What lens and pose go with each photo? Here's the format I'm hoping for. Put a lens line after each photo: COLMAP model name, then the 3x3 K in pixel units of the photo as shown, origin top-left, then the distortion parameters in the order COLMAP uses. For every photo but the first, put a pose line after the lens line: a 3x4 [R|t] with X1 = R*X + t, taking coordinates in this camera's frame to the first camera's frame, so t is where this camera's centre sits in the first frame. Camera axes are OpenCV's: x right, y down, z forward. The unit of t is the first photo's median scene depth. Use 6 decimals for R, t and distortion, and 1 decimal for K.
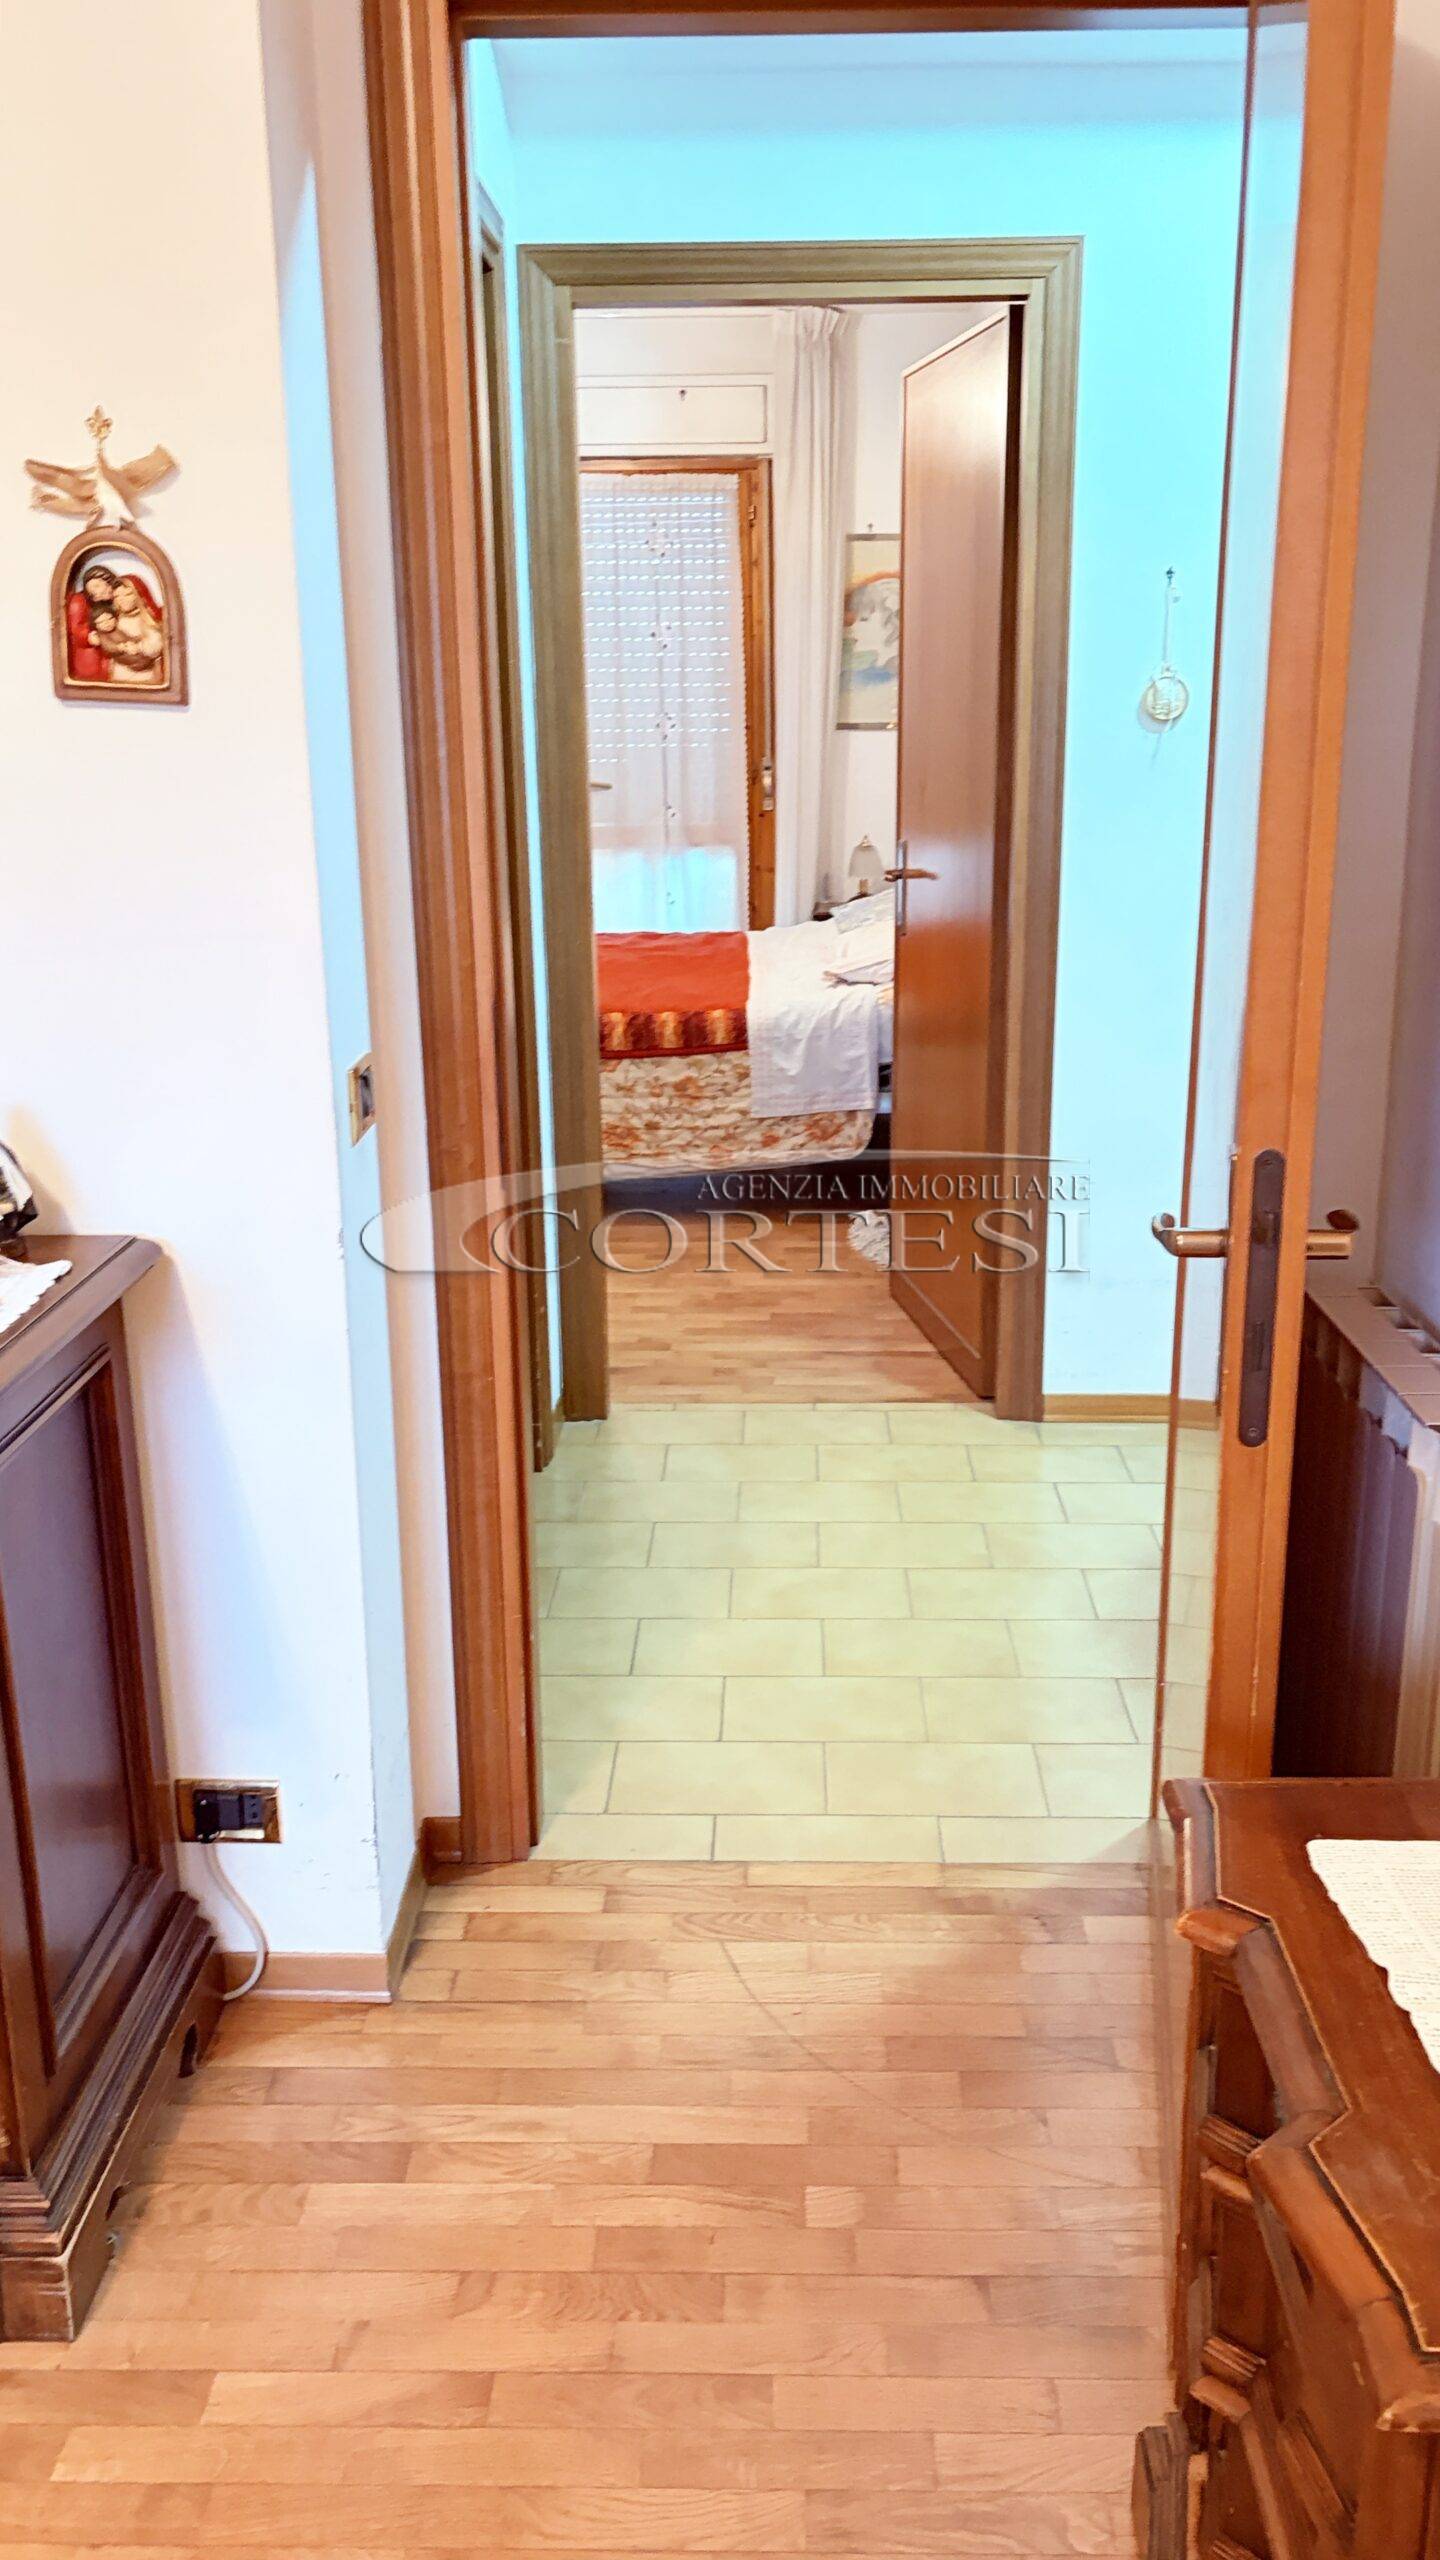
lens RADIAL K [[2205.3, 0, 712.3], [0, 2205.3, 1405.1], [0, 0, 1]] dist [0.008039, 0.002832]
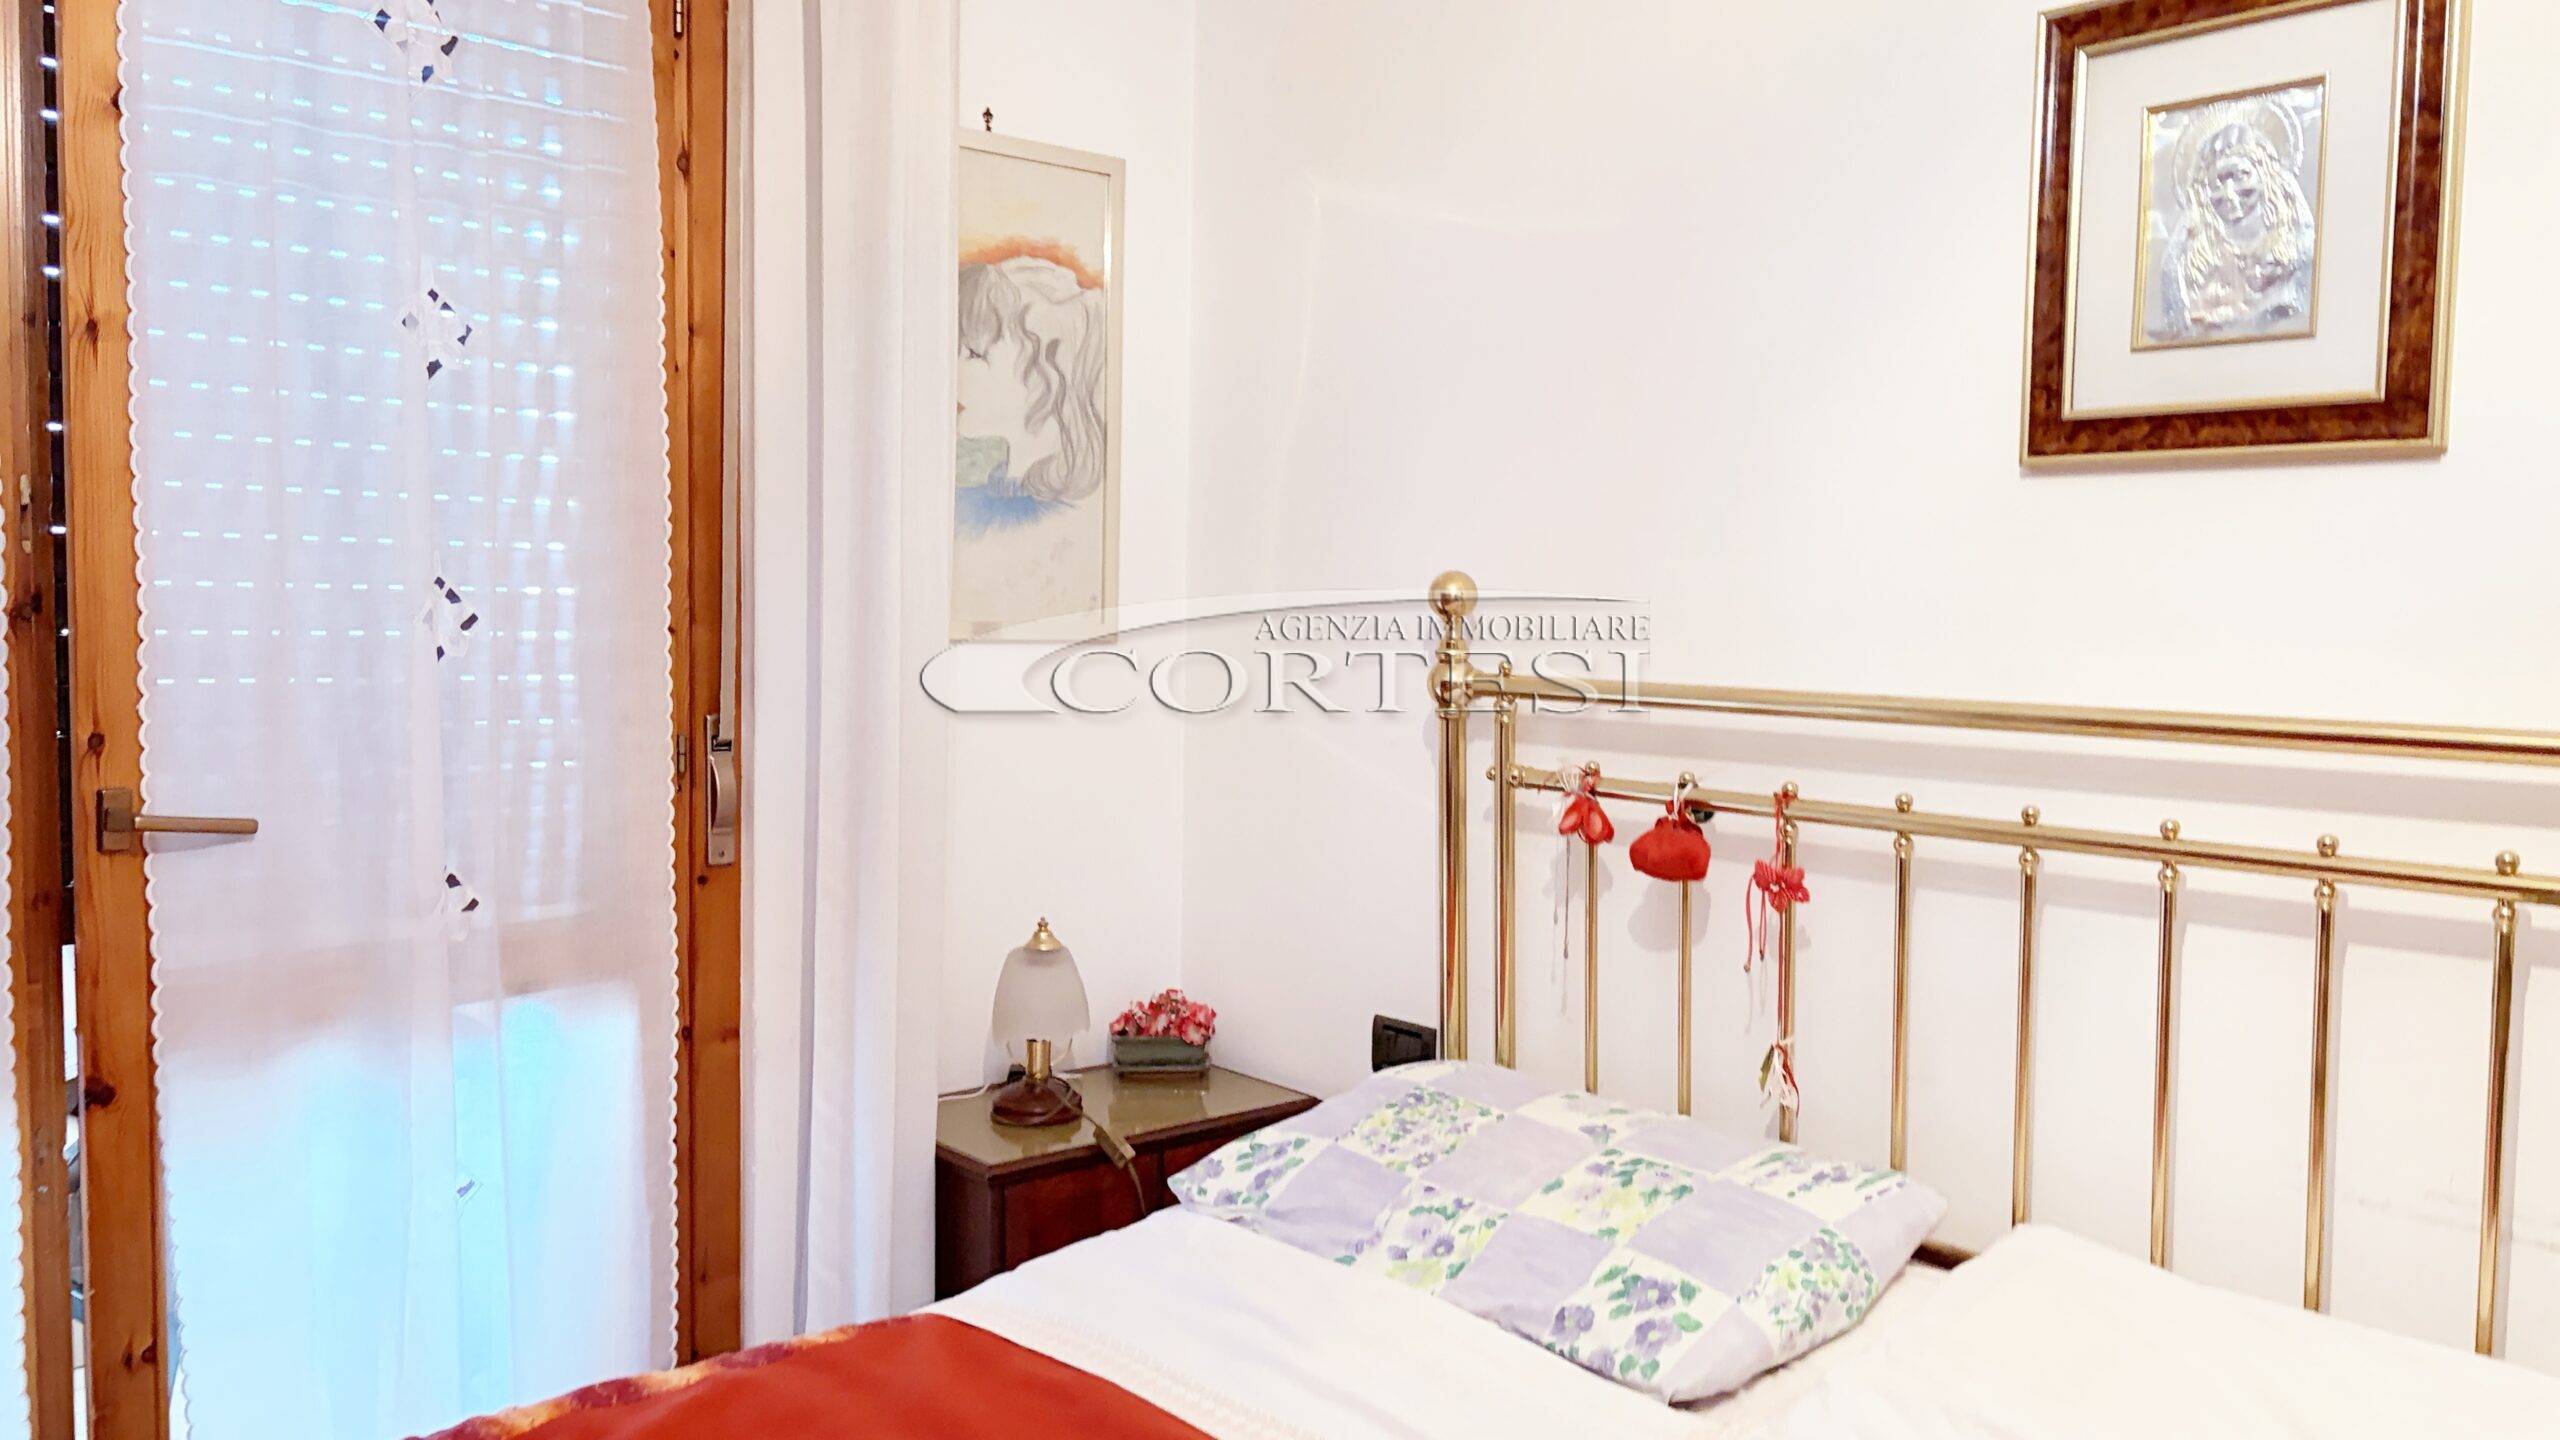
lens RADIAL K [[1986.2, 0, 1280.0], [0, 1986.2, 720.0], [0, 0, 1]] dist [0.107749, -0.210853]
pose [[0.733486, -0.015295, 0.679532, -0.122941], [0.185622, 0.966252, -0.178611, -0.225967], [-0.653867, 0.257145, 0.711572, 0.740012]]
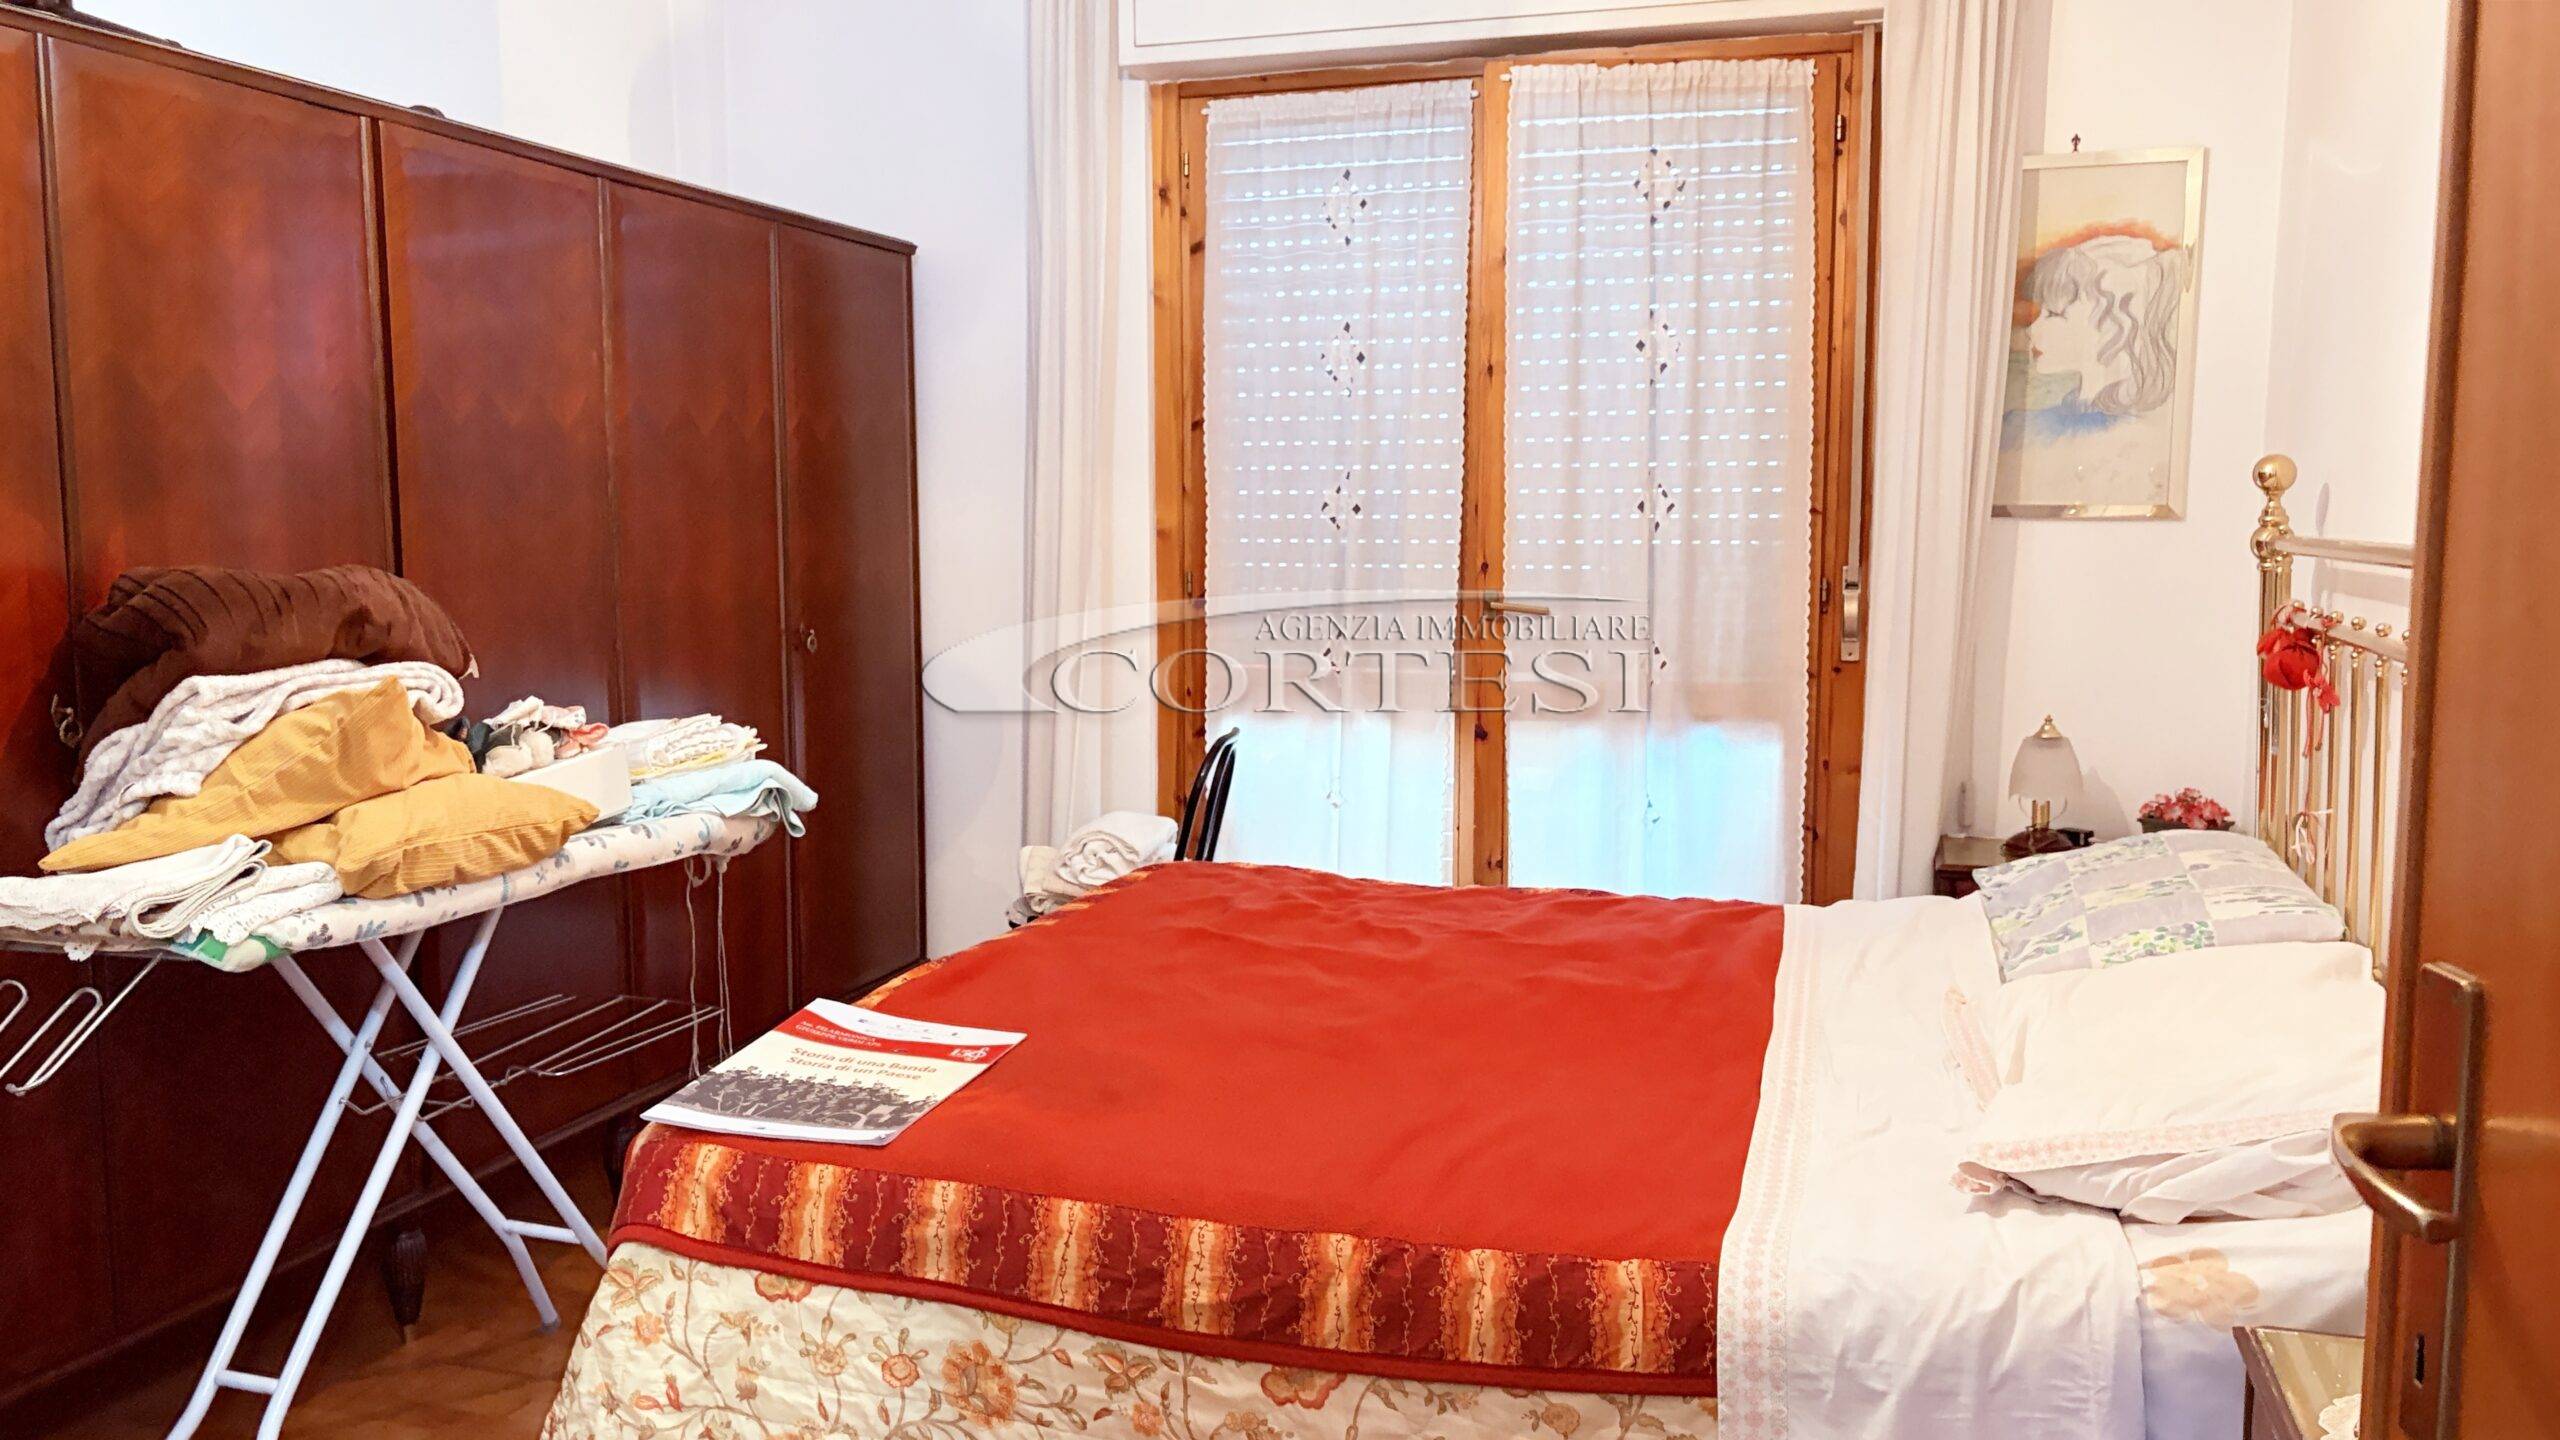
lens RADIAL K [[1986.2, 0, 1280.0], [0, 1986.2, 720.0], [0, 0, 1]] dist [0.107749, -0.210853]
pose [[0.962626, 0.040367, -0.267810, 0.023177], [-0.095514, 0.975896, -0.196222, -0.150944], [0.253434, 0.214468, 0.943279, 0.523846]]
